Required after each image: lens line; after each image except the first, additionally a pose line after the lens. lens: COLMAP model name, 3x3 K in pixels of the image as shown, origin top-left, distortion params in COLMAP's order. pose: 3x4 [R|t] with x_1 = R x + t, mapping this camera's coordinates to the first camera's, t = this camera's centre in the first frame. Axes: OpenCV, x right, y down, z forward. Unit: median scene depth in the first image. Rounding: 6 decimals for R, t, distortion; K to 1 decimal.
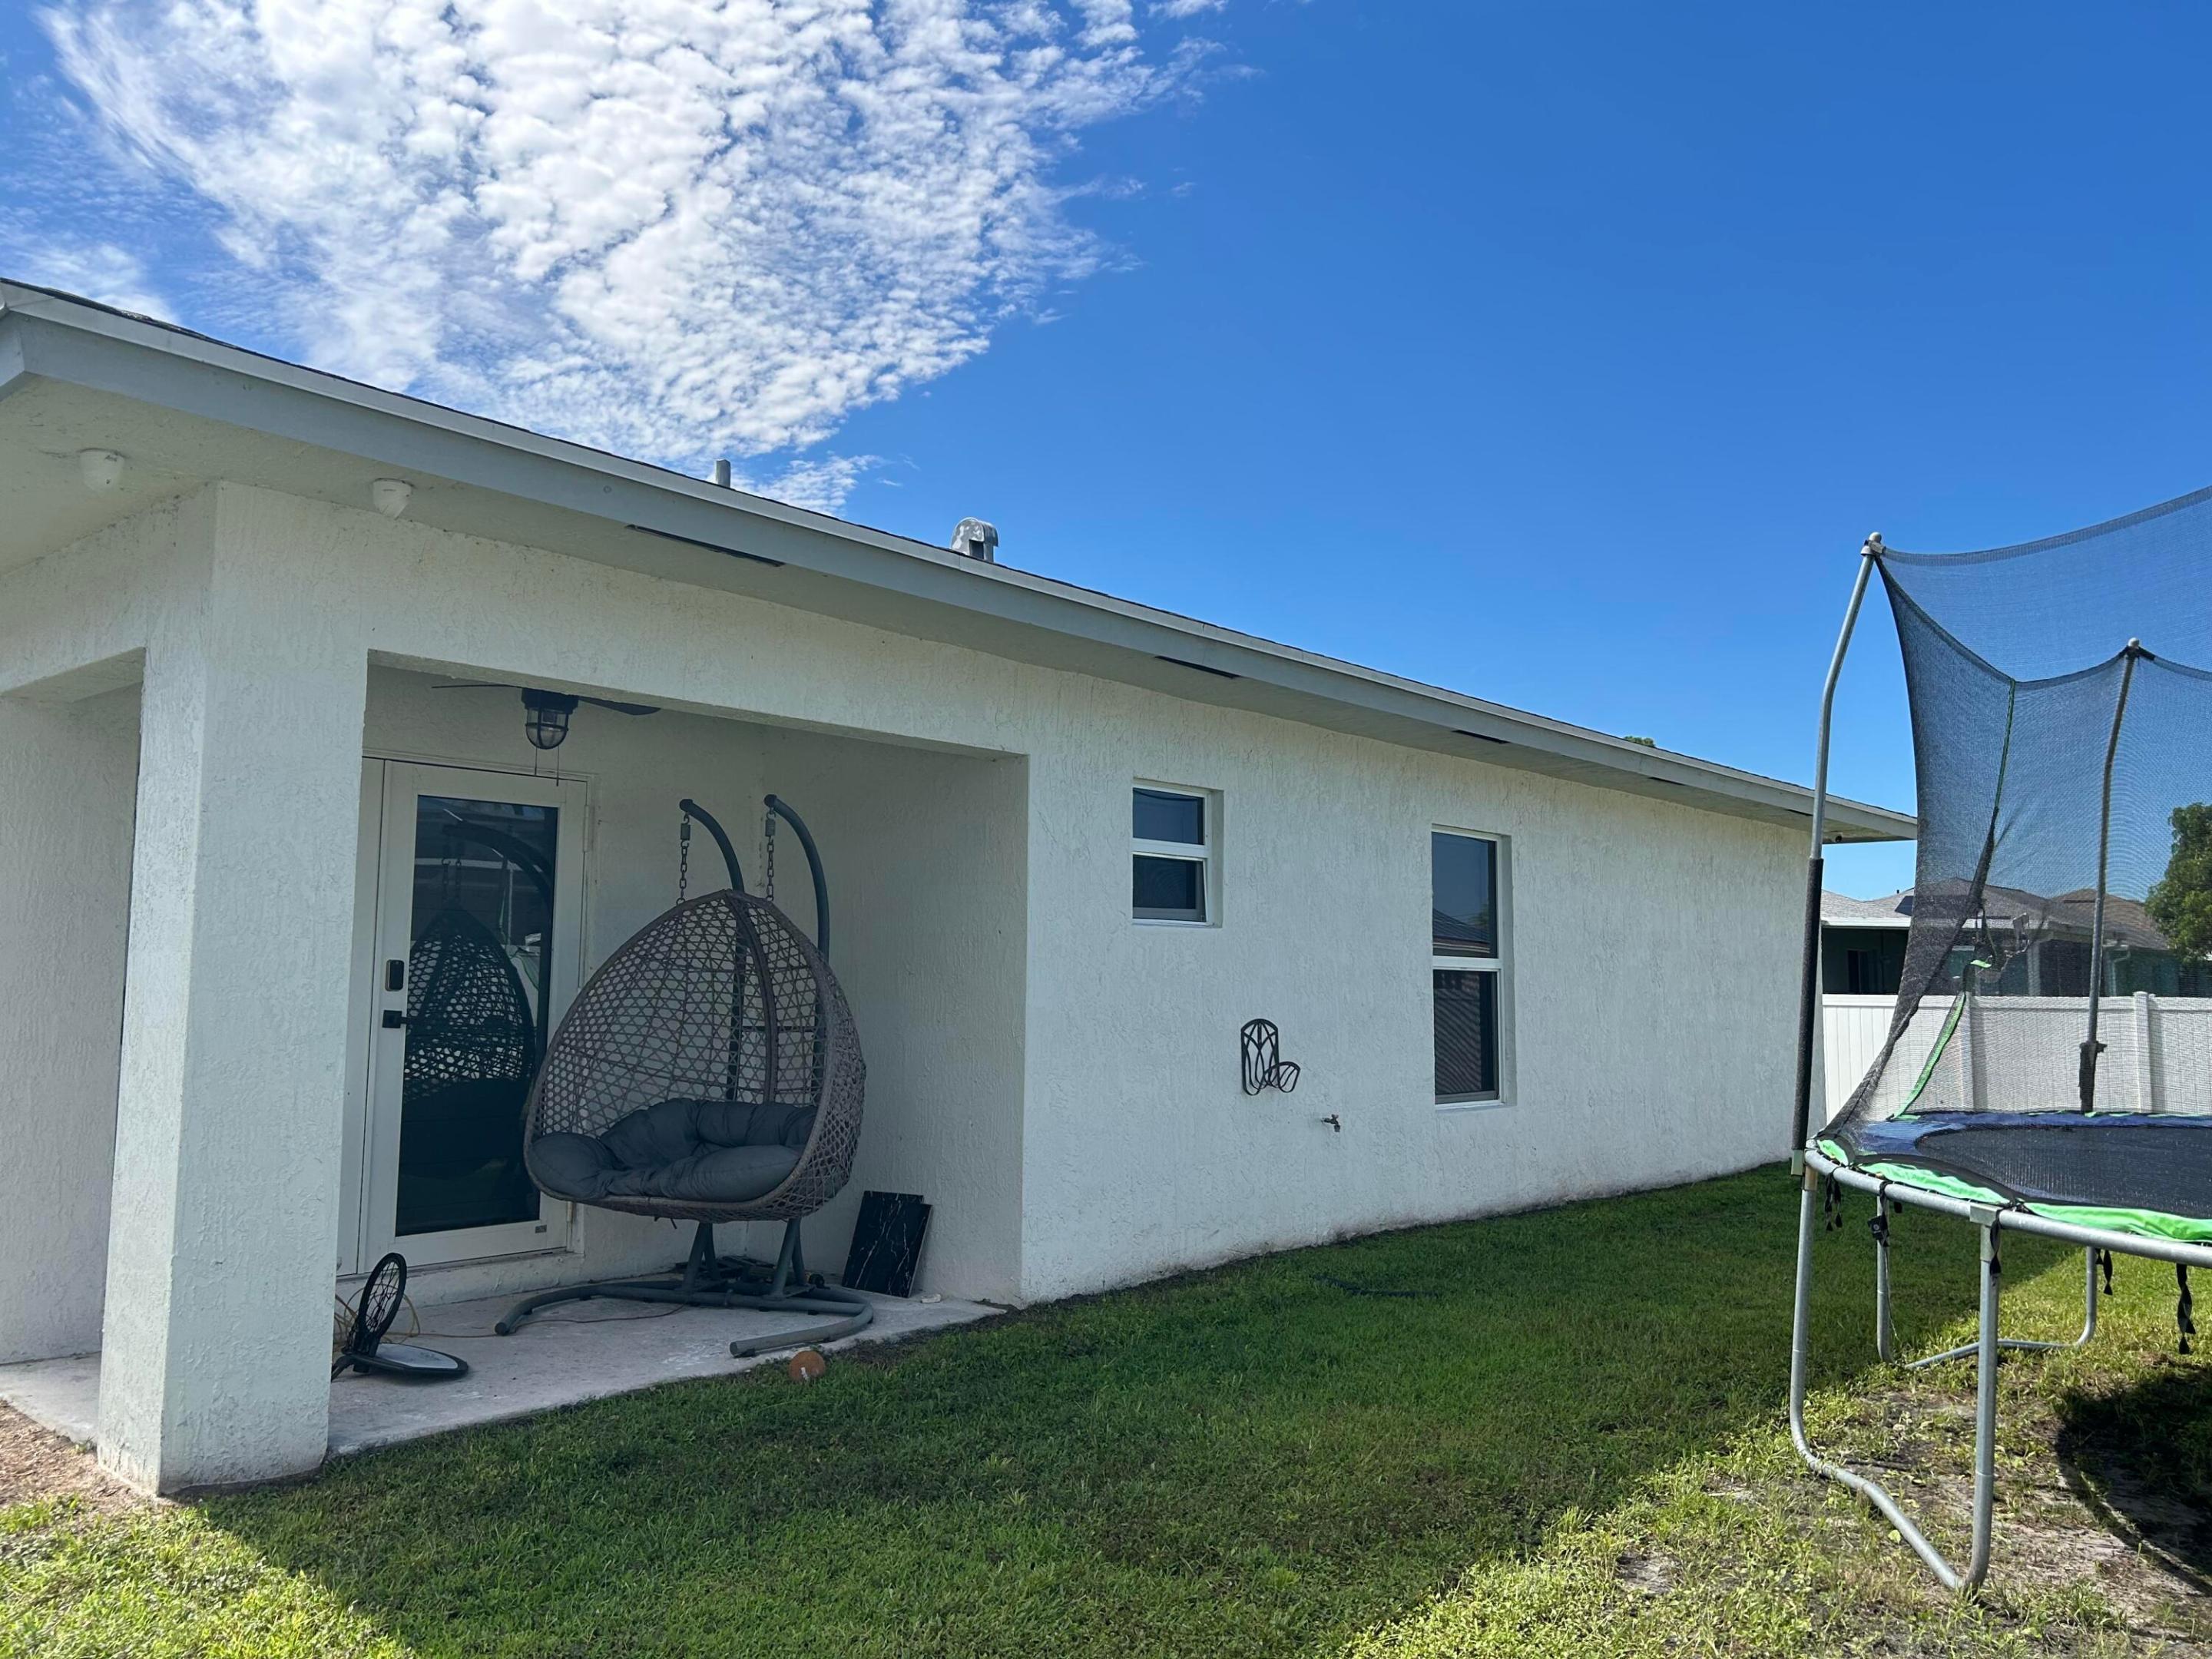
lens RADIAL K [[1624.1, 0, 1097.0], [0, 1624.1, 820.1], [0, 0, 1]] dist [0.113835, -0.188708]
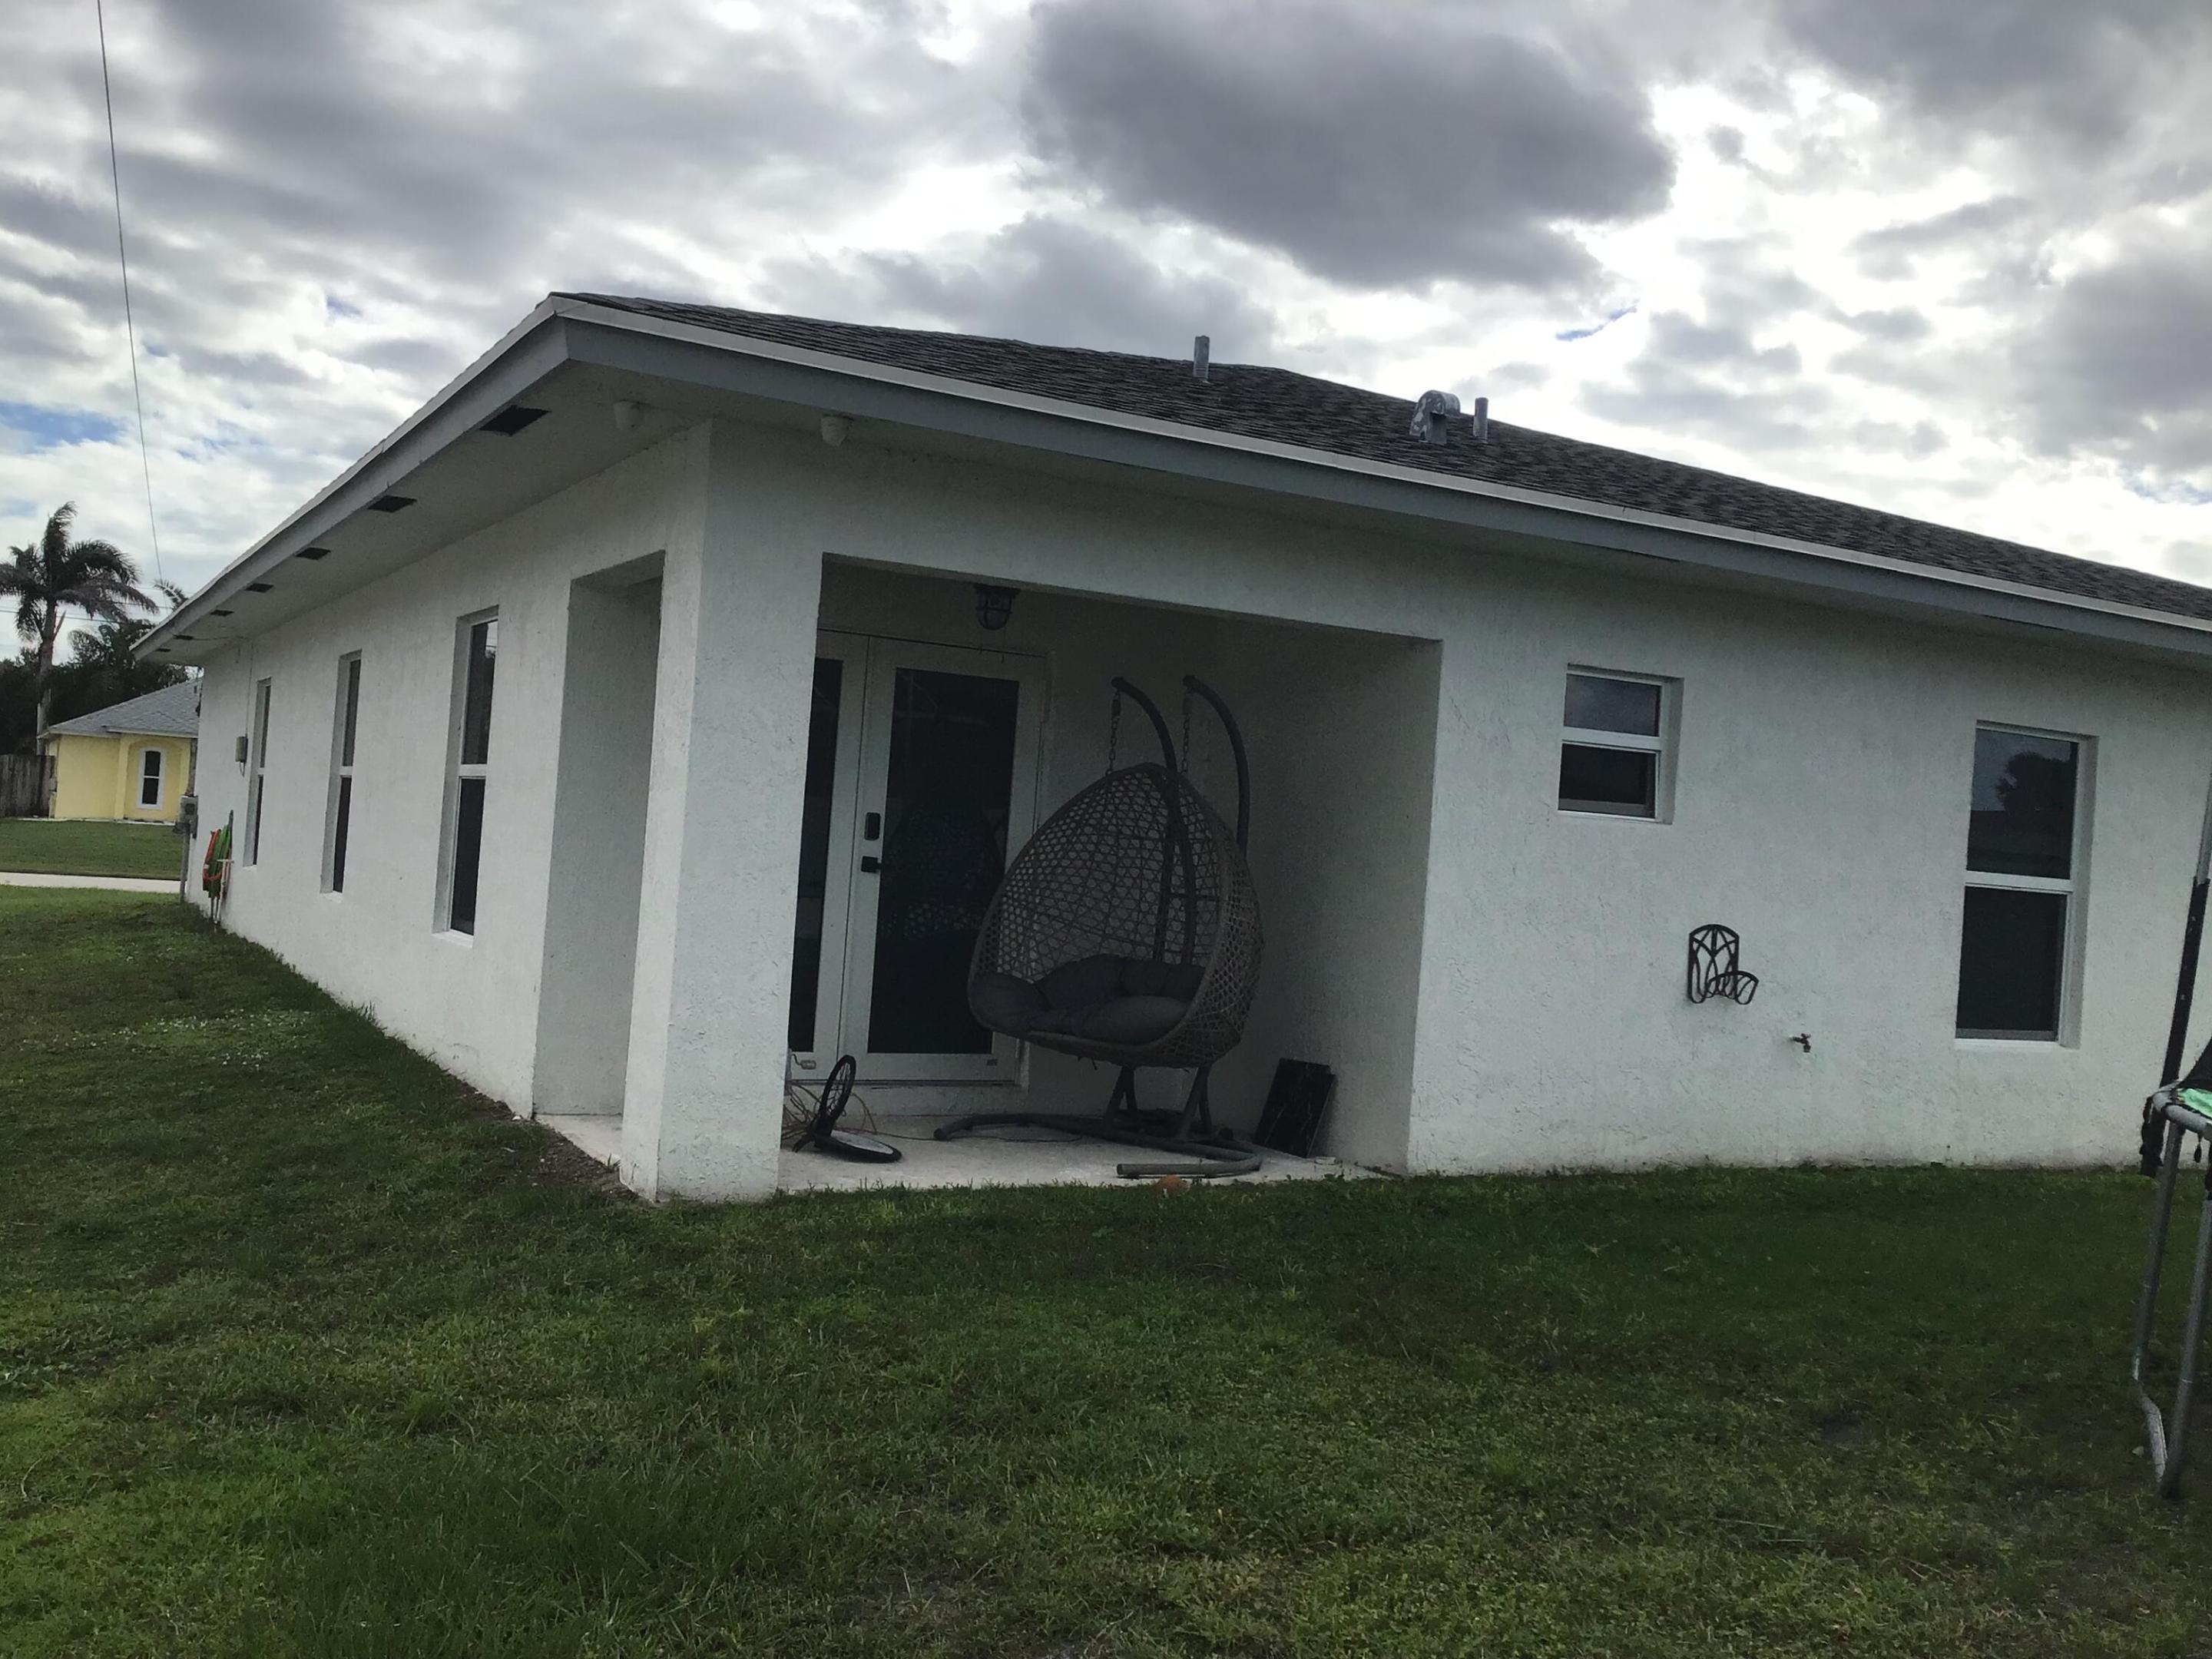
lens RADIAL K [[1979.5, 0, 1106.0], [0, 1979.5, 829.5], [0, 0, 1]] dist [0.090221, -0.119363]
pose [[0.938084, 0.052237, -0.342448, 0.186592], [-0.027030, 0.996589, 0.077977, -0.013751], [0.345353, -0.063893, 0.936295, -0.217231]]
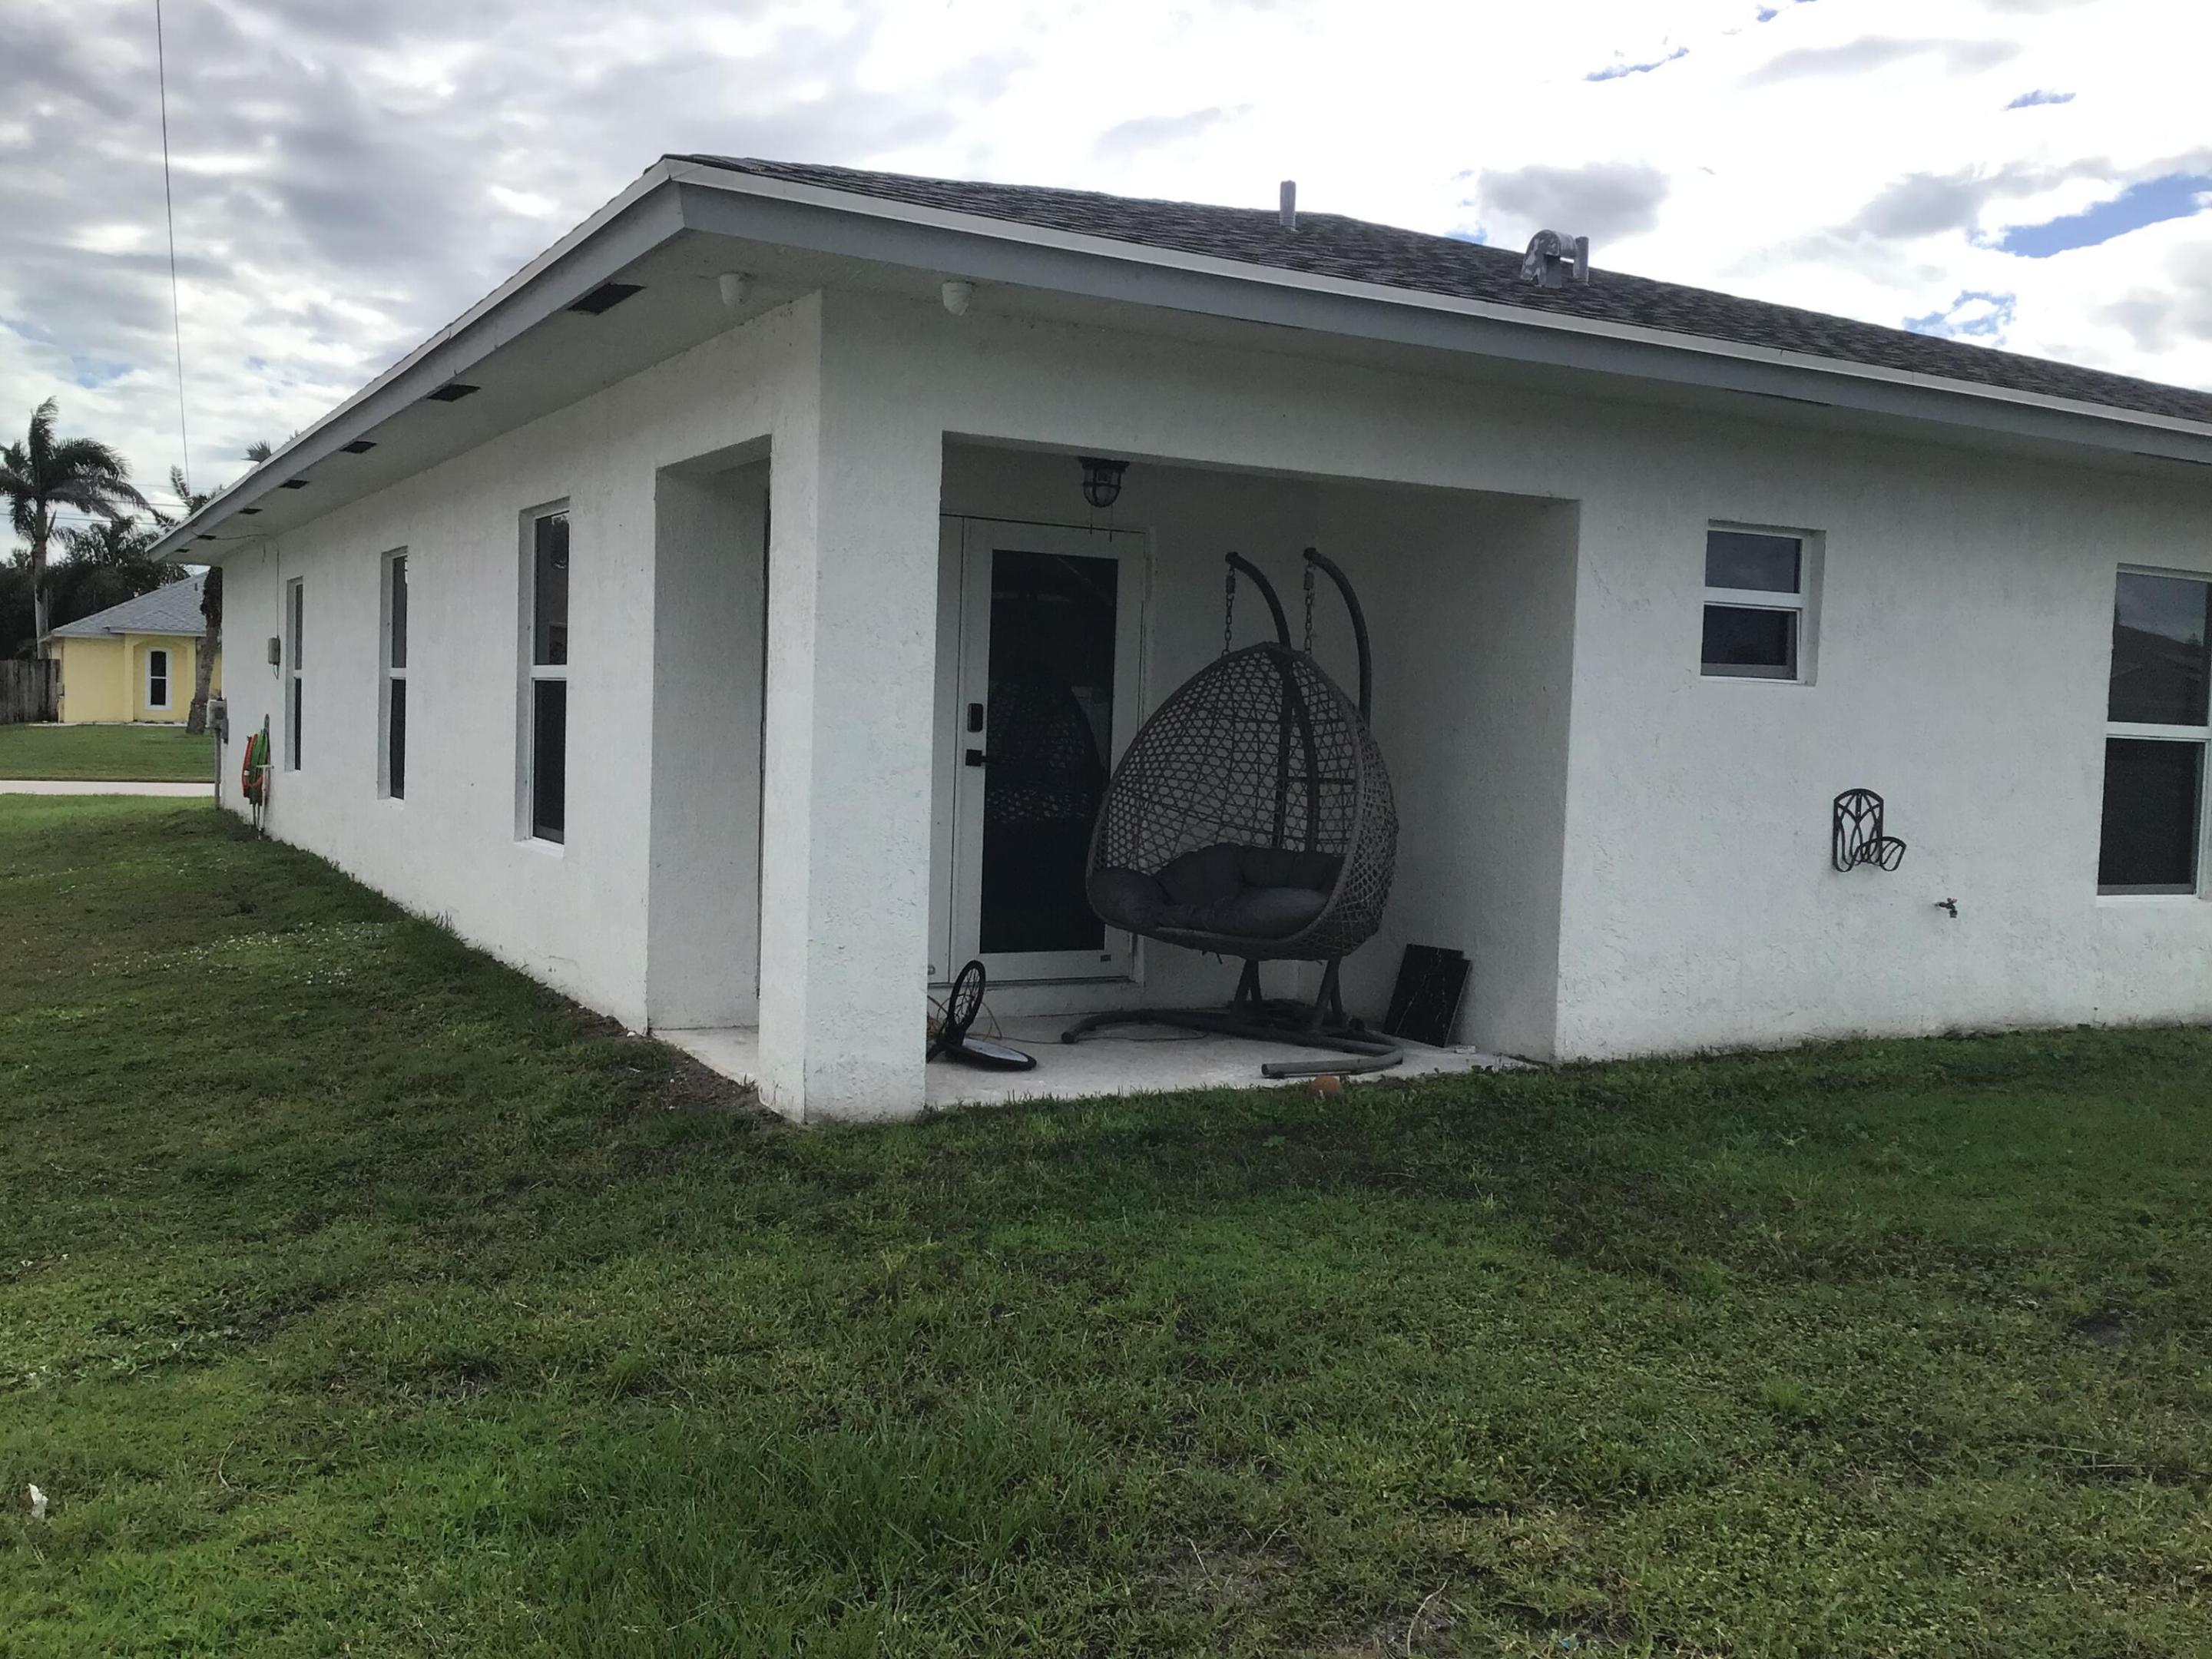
lens RADIAL K [[1979.5, 0, 1106.0], [0, 1979.5, 829.5], [0, 0, 1]] dist [0.090221, -0.119363]
pose [[0.940053, 0.042853, -0.338326, 0.096803], [0.007084, 0.989406, 0.145004, -0.020694], [0.340955, -0.138708, 0.929790, -0.189644]]
